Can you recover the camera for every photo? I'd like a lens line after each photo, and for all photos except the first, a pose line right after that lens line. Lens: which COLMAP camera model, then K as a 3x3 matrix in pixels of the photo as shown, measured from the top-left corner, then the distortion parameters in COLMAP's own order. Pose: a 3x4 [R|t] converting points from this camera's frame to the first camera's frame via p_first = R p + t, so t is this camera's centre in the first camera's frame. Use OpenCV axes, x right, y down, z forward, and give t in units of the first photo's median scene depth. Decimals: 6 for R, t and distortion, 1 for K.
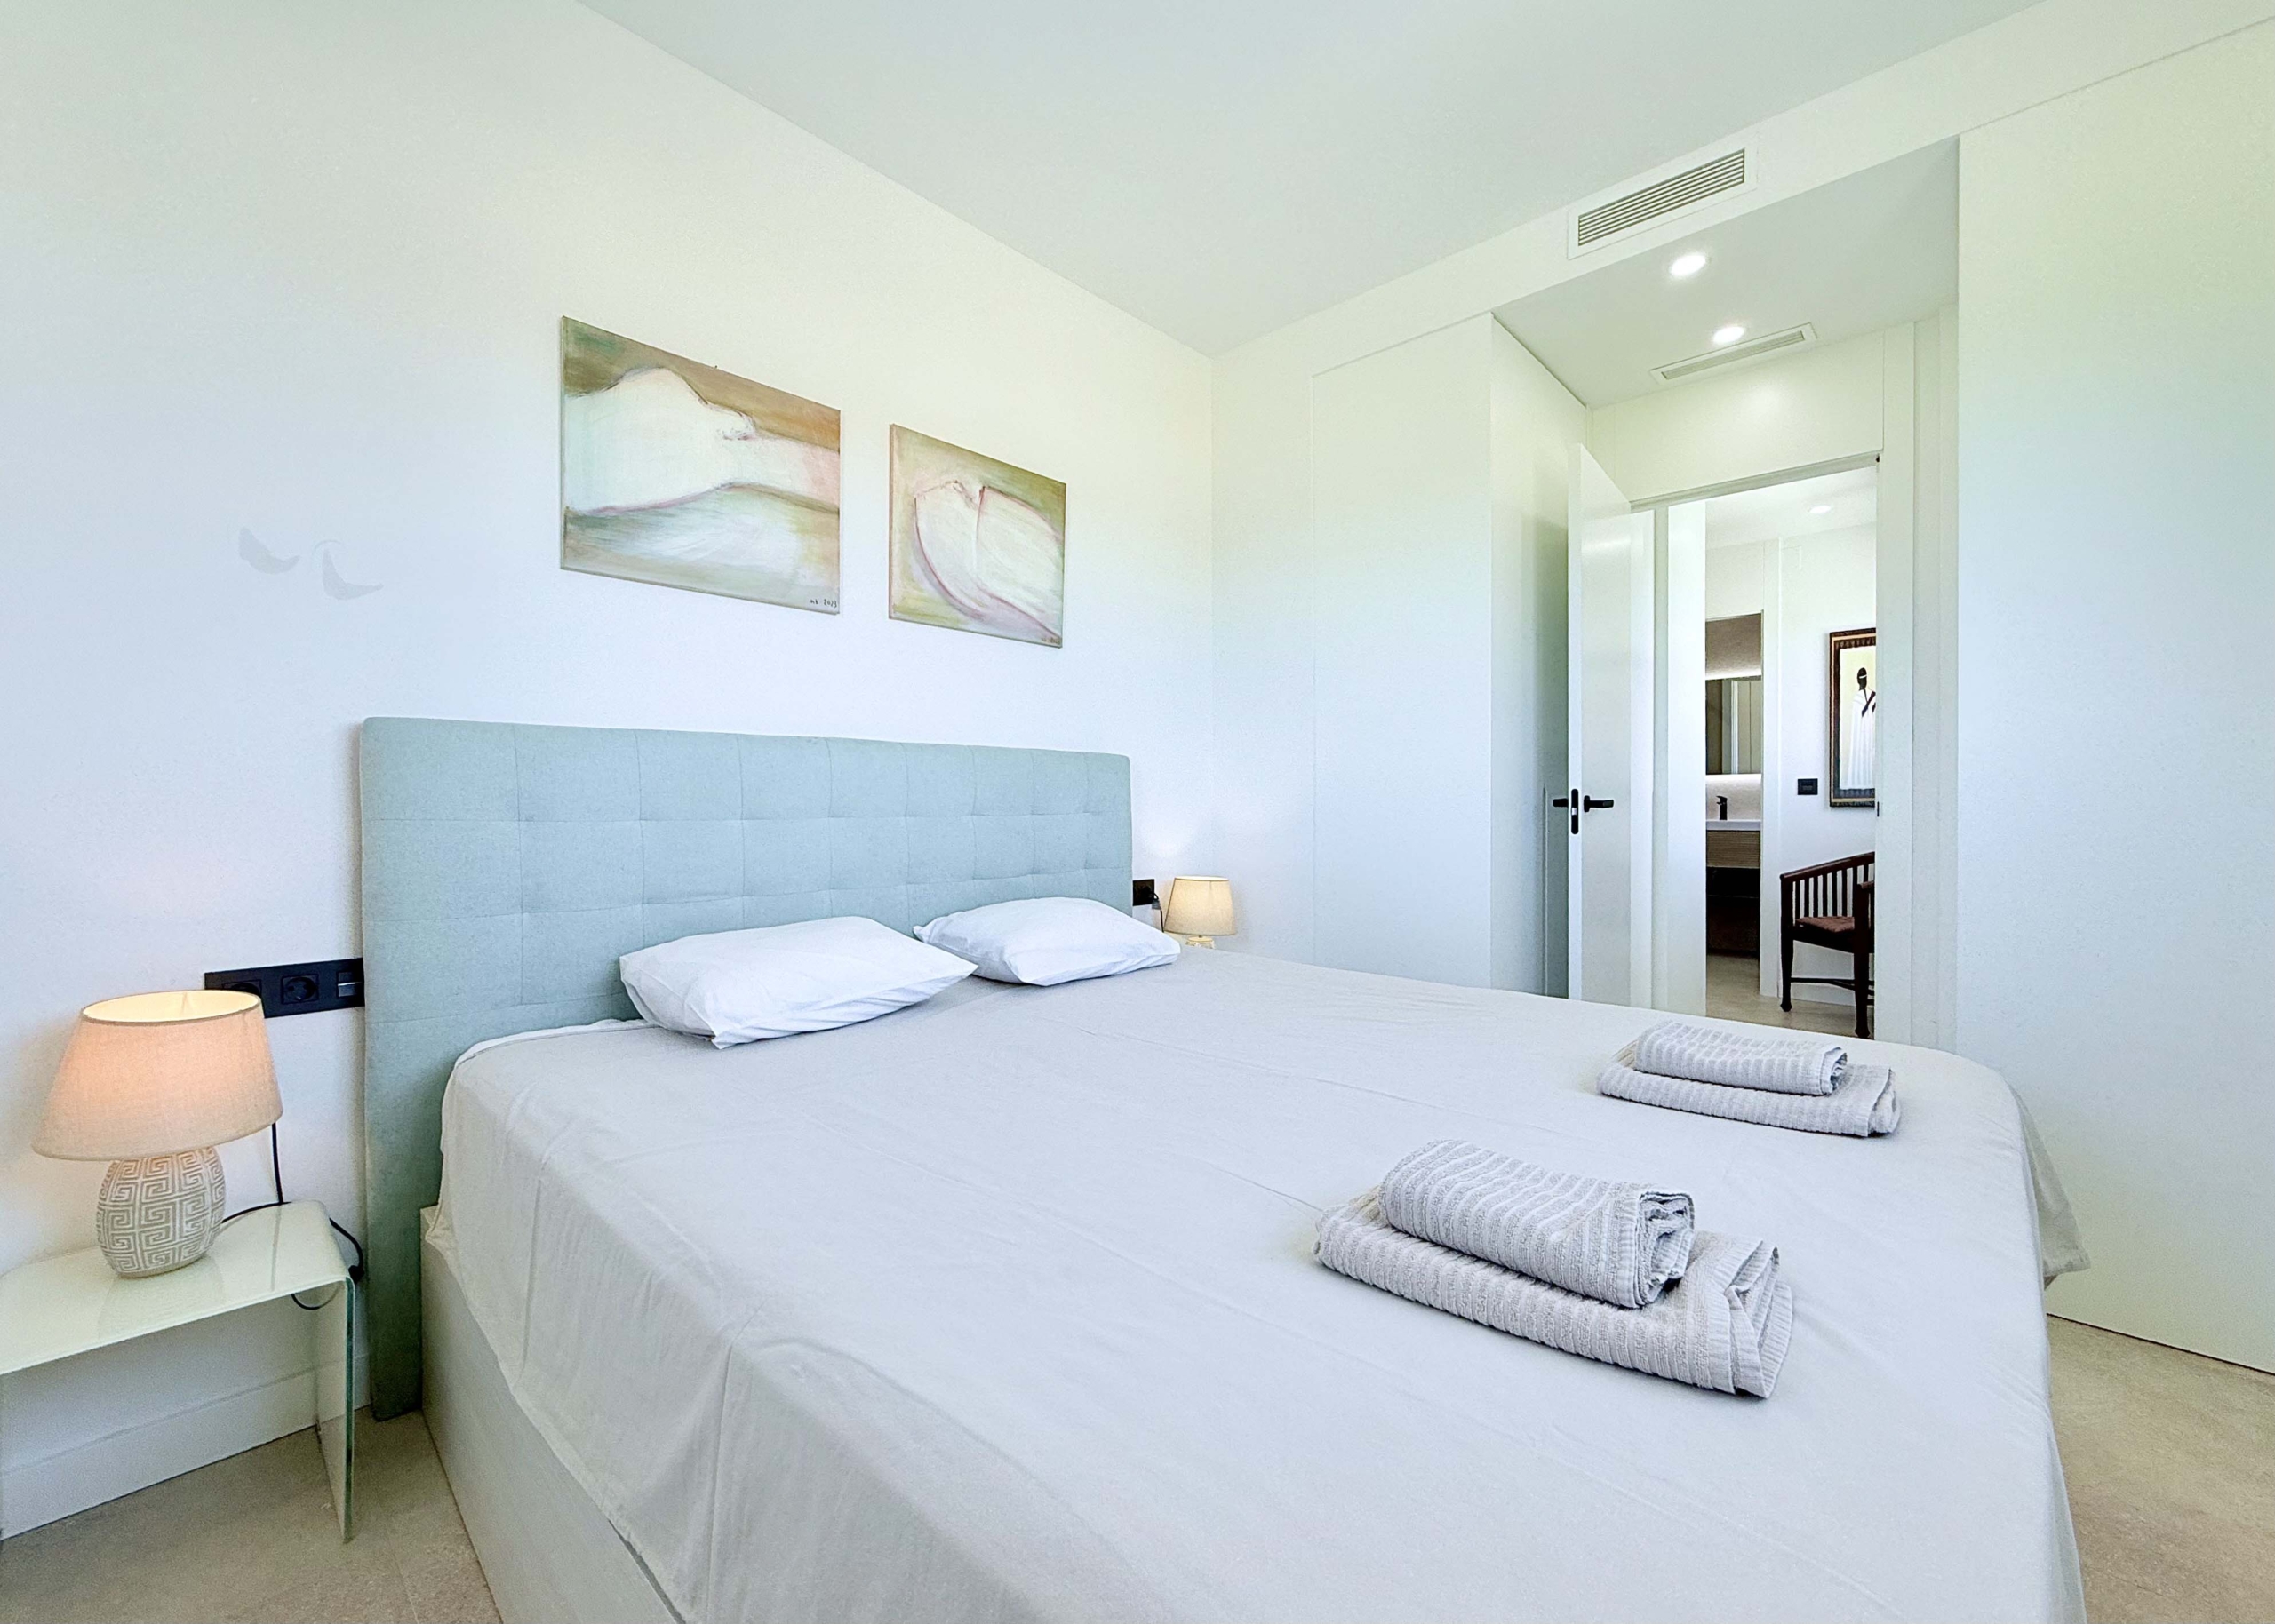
lens RADIAL K [[916.1, 0, 1137.6], [0, 916.1, 827.7], [0, 0, 1]] dist [-0.000743, -0.000059]
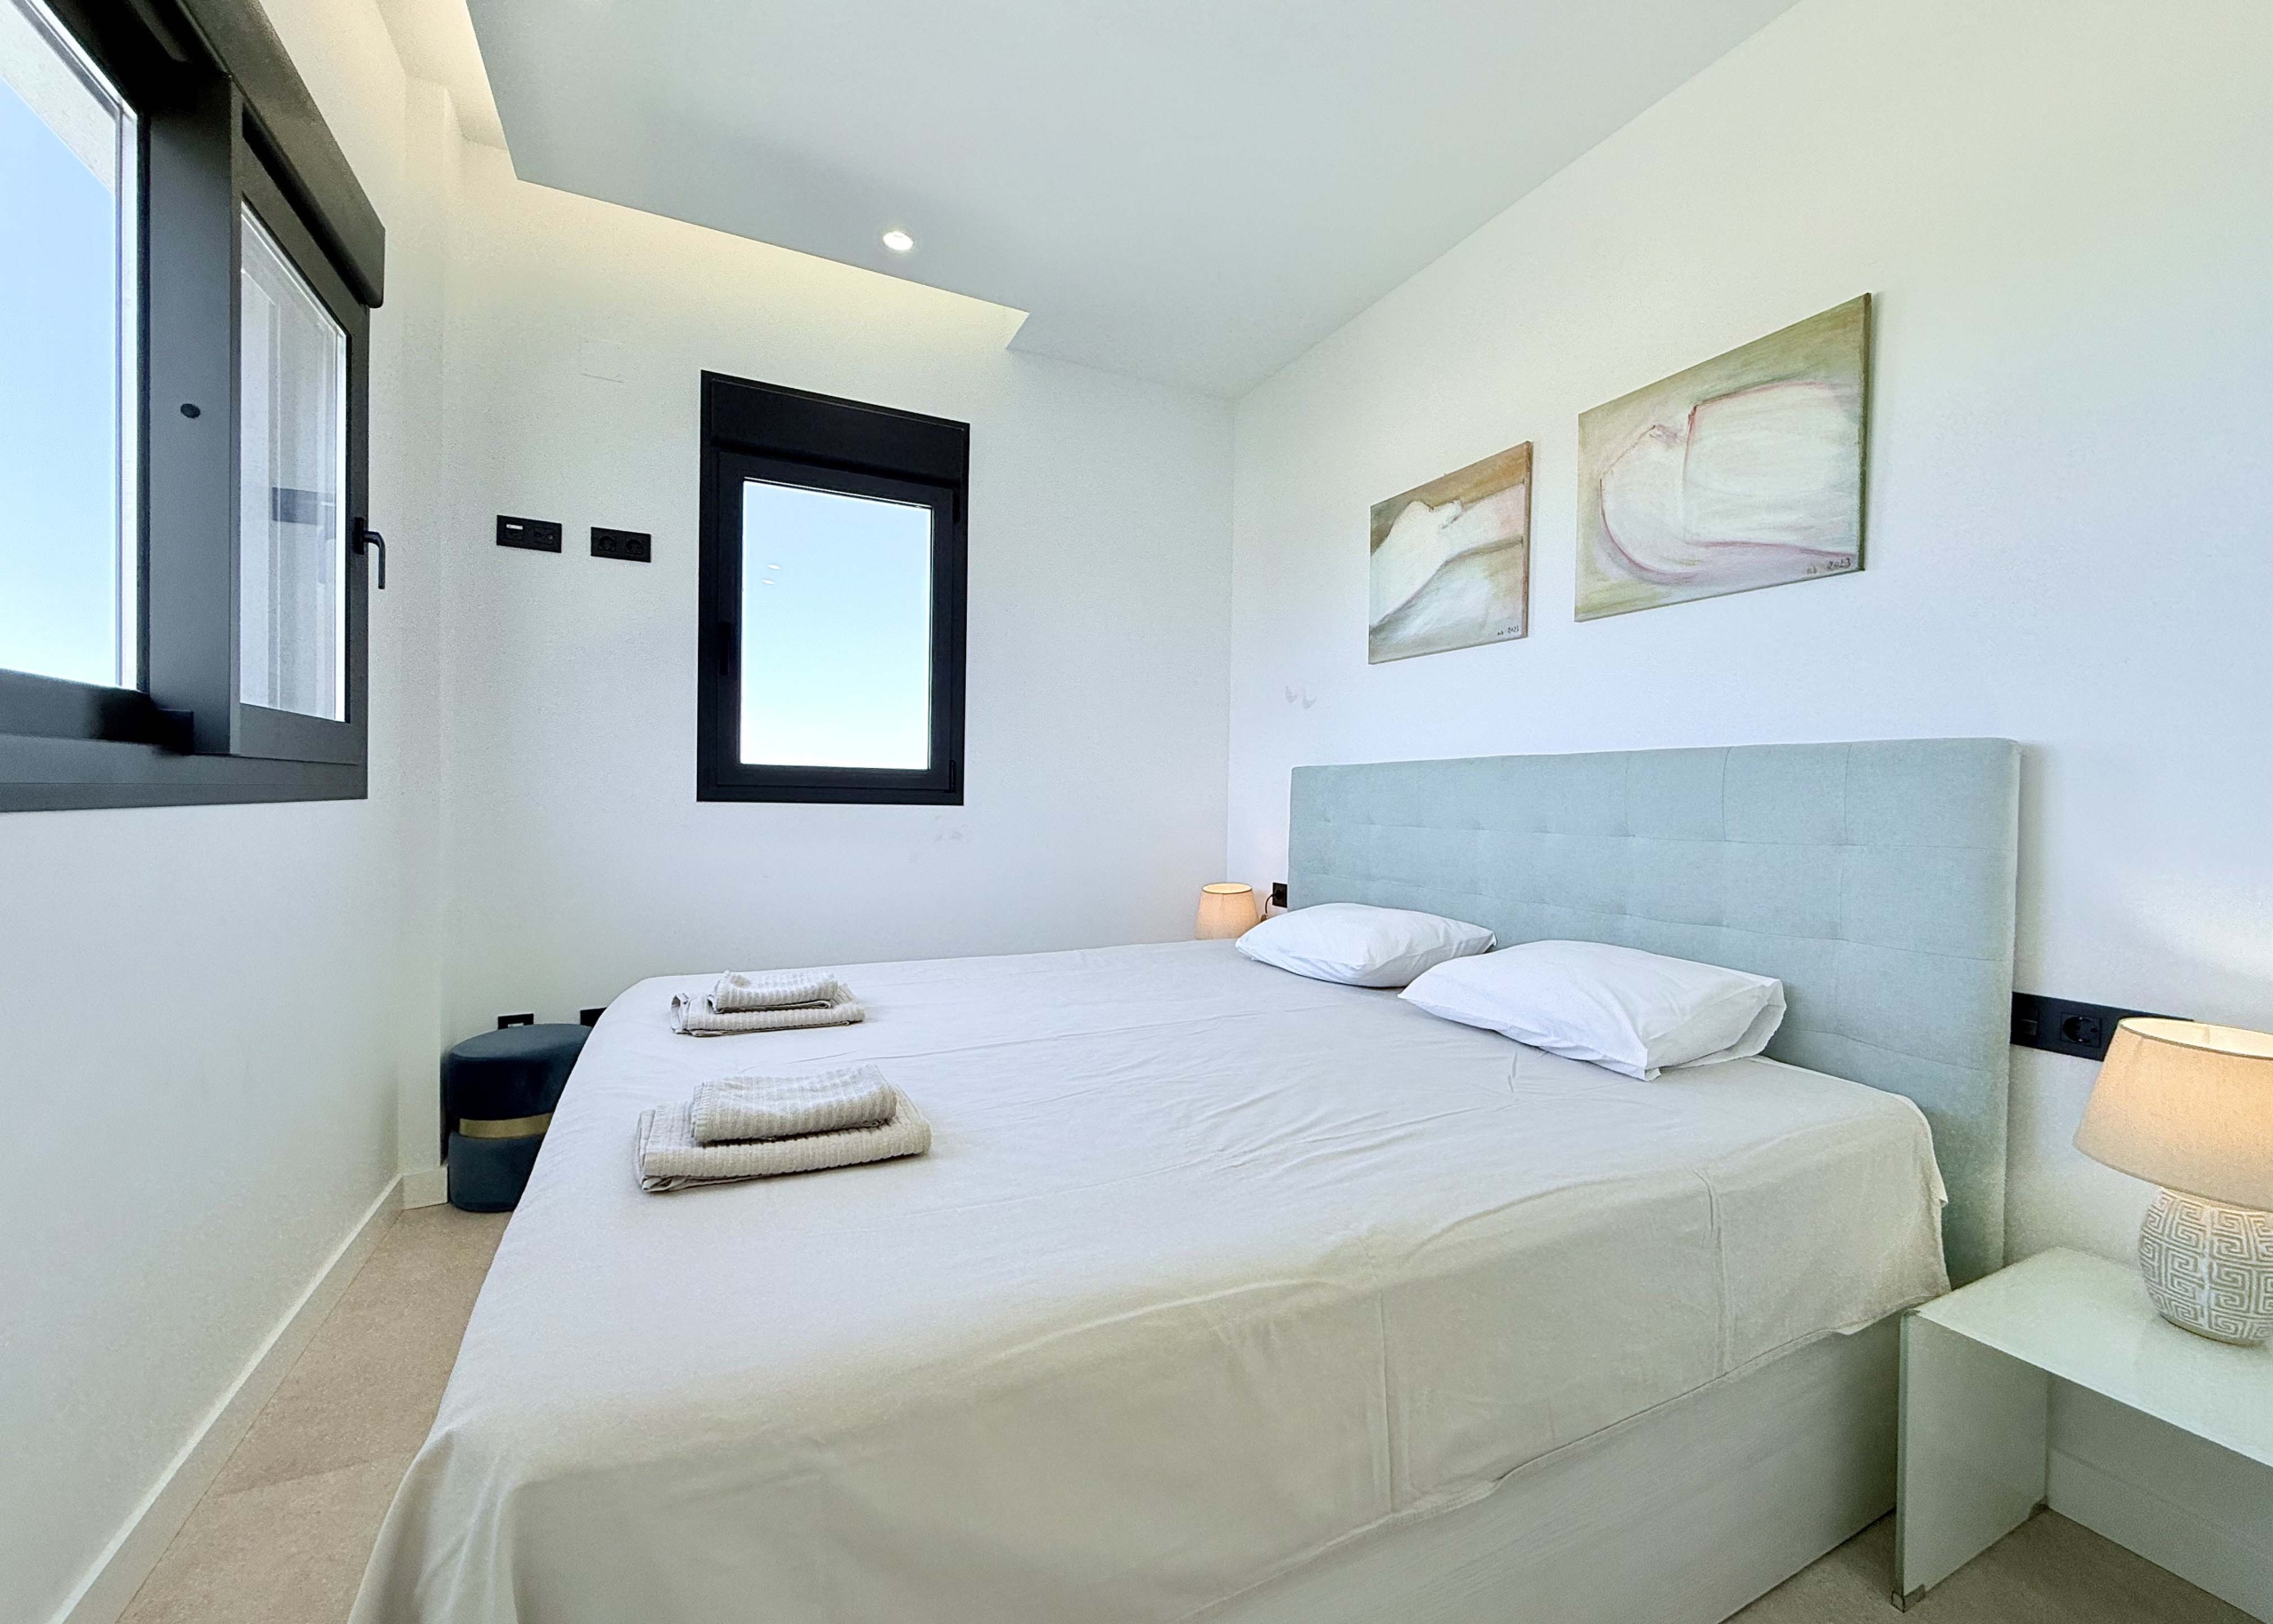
lens RADIAL K [[915.5, 0, 1136.6], [0, 915.5, 827.7], [0, 0, 1]] dist [-0.000743, -0.000059]
pose [[-0.362396, 0.010180, -0.931969, 0.793229], [-0.061559, 0.997495, 0.034833, -0.026427], [0.929989, 0.069994, -0.360861, 0.972931]]
